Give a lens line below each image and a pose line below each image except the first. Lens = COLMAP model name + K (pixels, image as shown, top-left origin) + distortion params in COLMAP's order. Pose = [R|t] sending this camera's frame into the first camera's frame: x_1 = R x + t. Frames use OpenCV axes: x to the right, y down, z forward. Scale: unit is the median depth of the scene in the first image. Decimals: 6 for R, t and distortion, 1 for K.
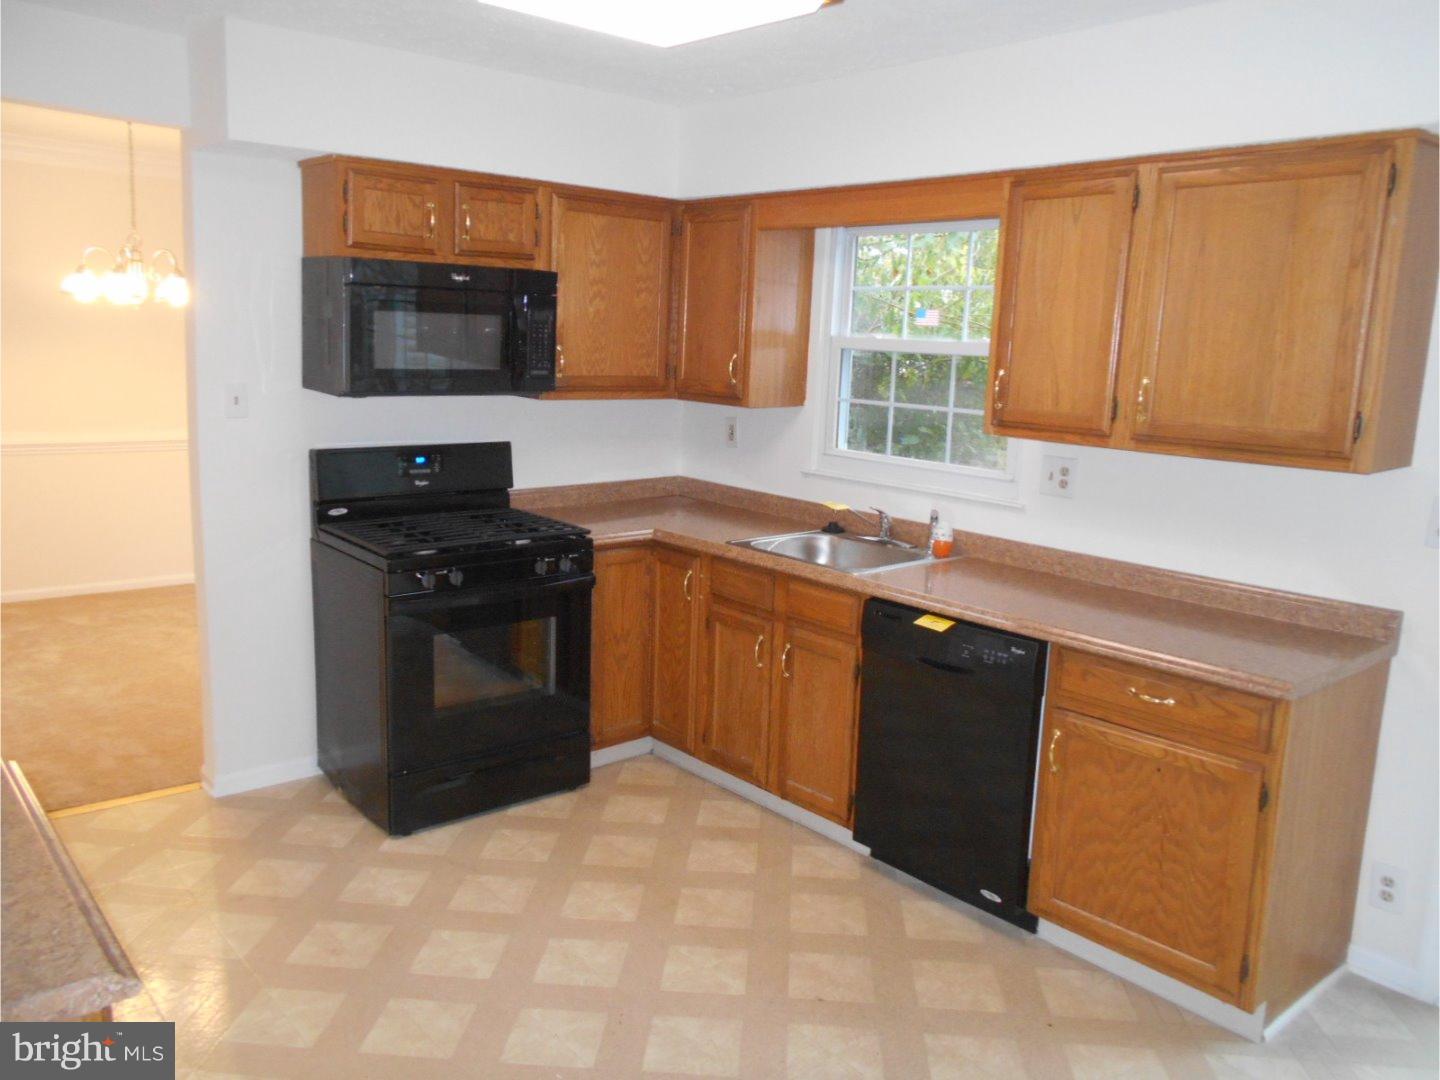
lens RADIAL K [[1137.2, 0, 713.2], [0, 1137.2, 543.7], [0, 0, 1]] dist [-0.011430, 0.008860]
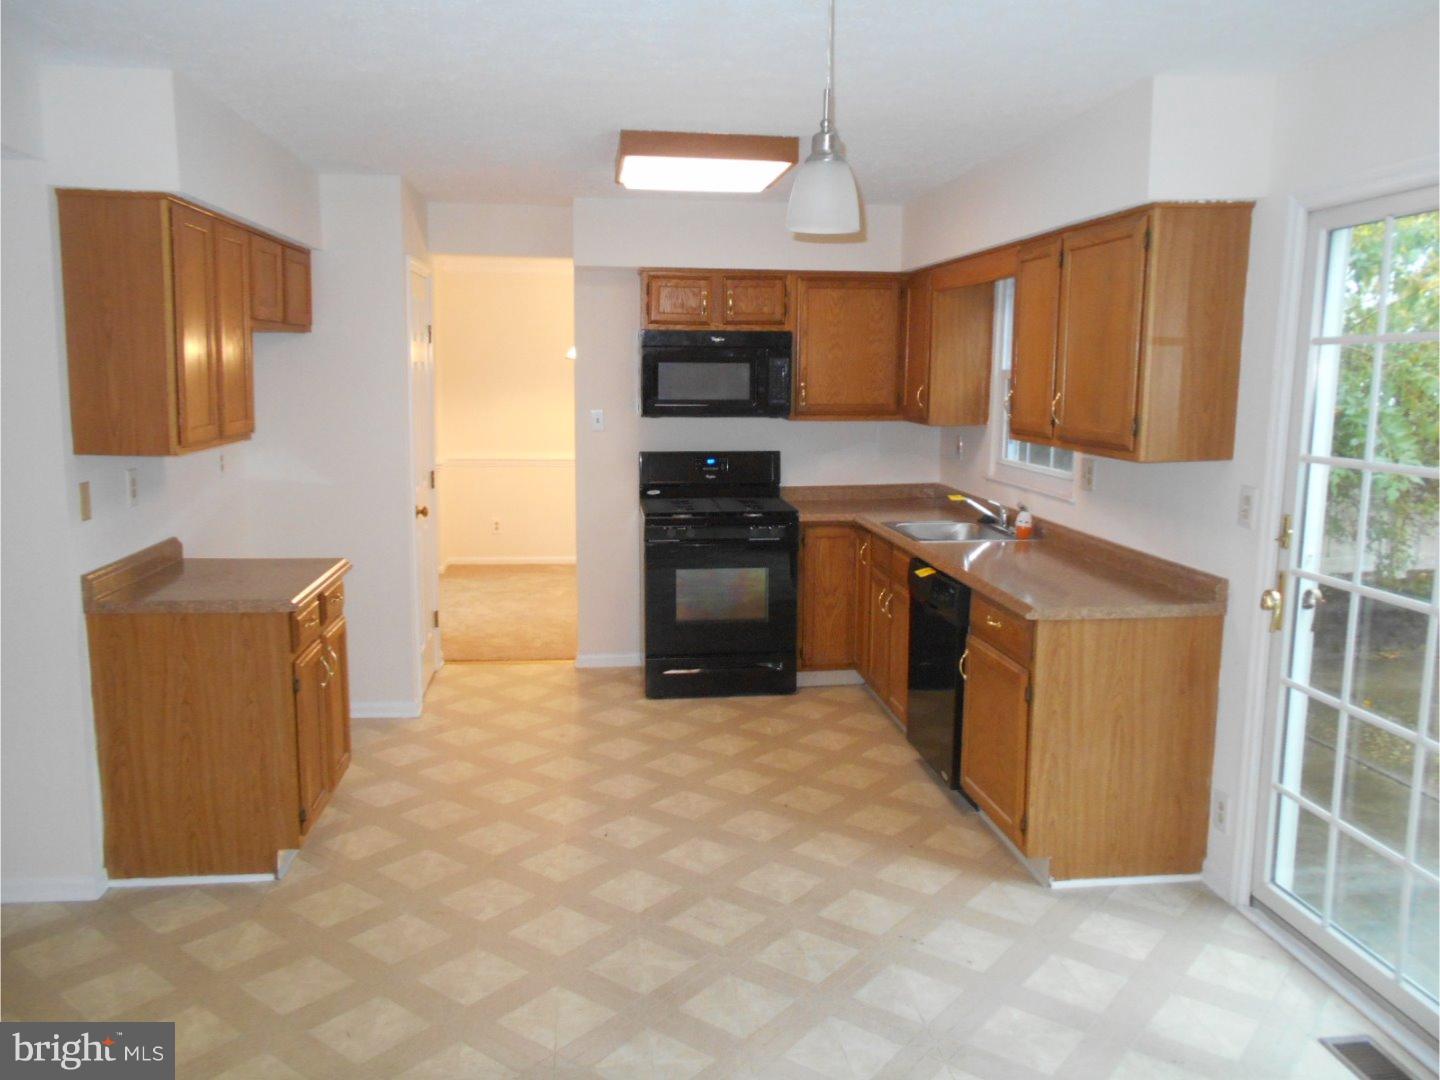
lens RADIAL K [[1137.2, 0, 713.2], [0, 1137.2, 543.7], [0, 0, 1]] dist [-0.011430, 0.008860]
pose [[0.822991, 0.051597, -0.565706, 0.625243], [-0.074589, 0.997059, -0.017573, 0.063539], [0.563136, 0.056658, 0.824419, -0.237964]]
